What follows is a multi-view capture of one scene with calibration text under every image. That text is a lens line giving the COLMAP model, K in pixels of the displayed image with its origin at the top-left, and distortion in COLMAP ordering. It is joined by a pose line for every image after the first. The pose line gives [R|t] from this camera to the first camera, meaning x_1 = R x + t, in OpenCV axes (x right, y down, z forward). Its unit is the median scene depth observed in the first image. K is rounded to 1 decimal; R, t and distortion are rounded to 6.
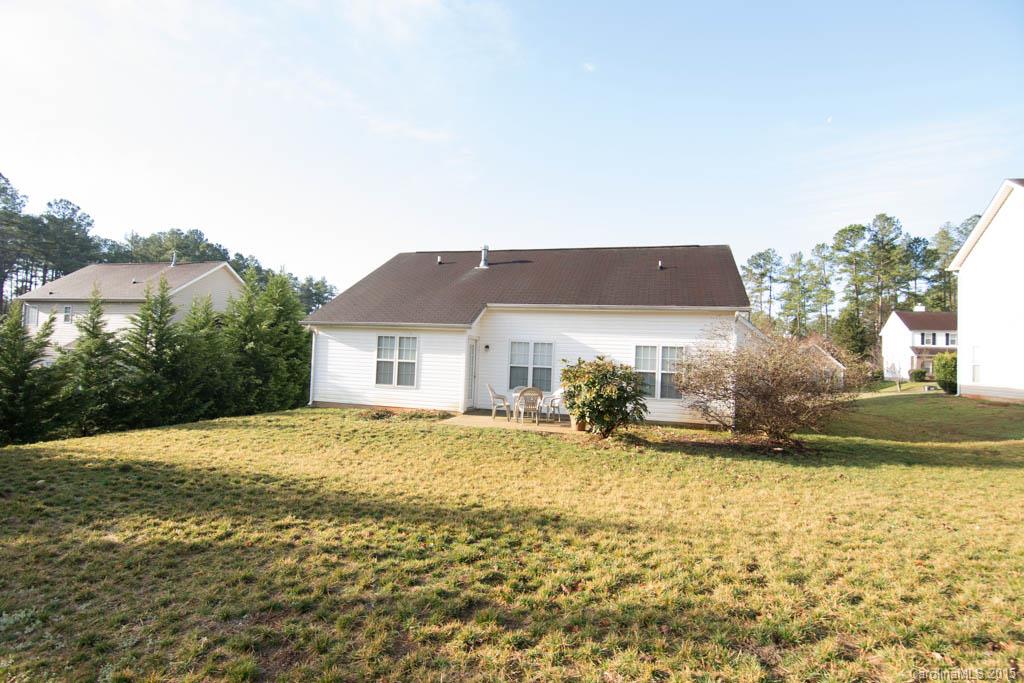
lens RADIAL K [[495.4, 0, 512.0], [0, 495.4, 341.5], [0, 0, 1]] dist [-0.002190, -0.007279]
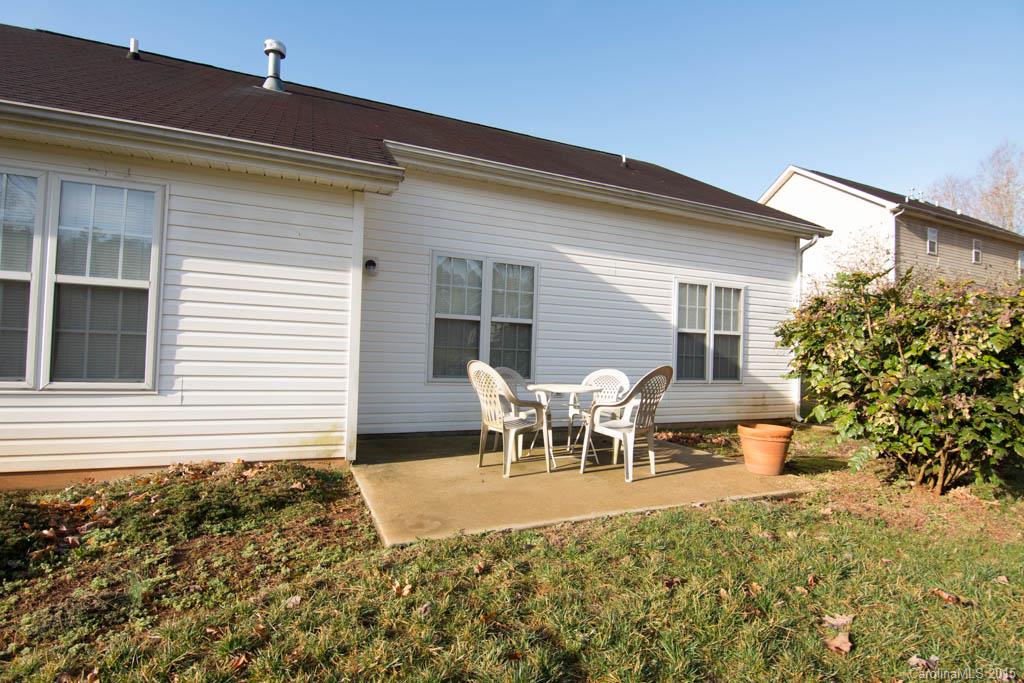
lens RADIAL K [[495.4, 0, 512.0], [0, 495.4, 341.5], [0, 0, 1]] dist [-0.002190, -0.007279]
pose [[0.770534, -0.001080, 0.637398, -0.208351], [-0.026661, 0.999069, 0.033923, 0.054363], [-0.636841, -0.043133, 0.769787, 0.664247]]
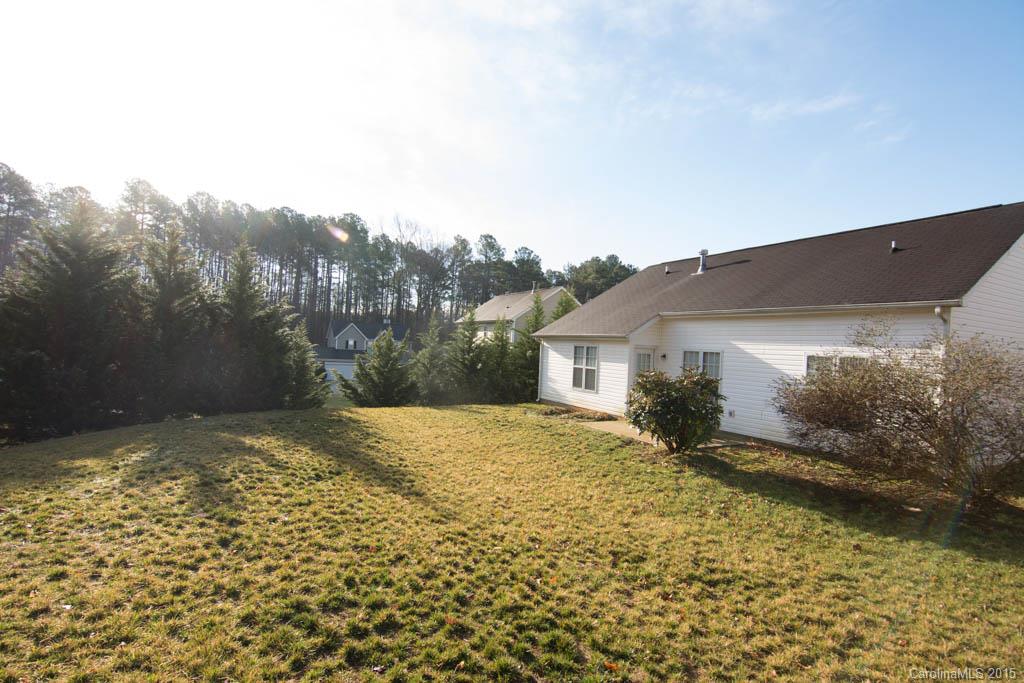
lens RADIAL K [[495.4, 0, 512.0], [0, 495.4, 341.5], [0, 0, 1]] dist [-0.002190, -0.007279]
pose [[0.686941, -0.013618, -0.726586, 0.476739], [0.003451, 0.999874, -0.015477, -0.004191], [0.726705, 0.008124, 0.686901, 0.092753]]
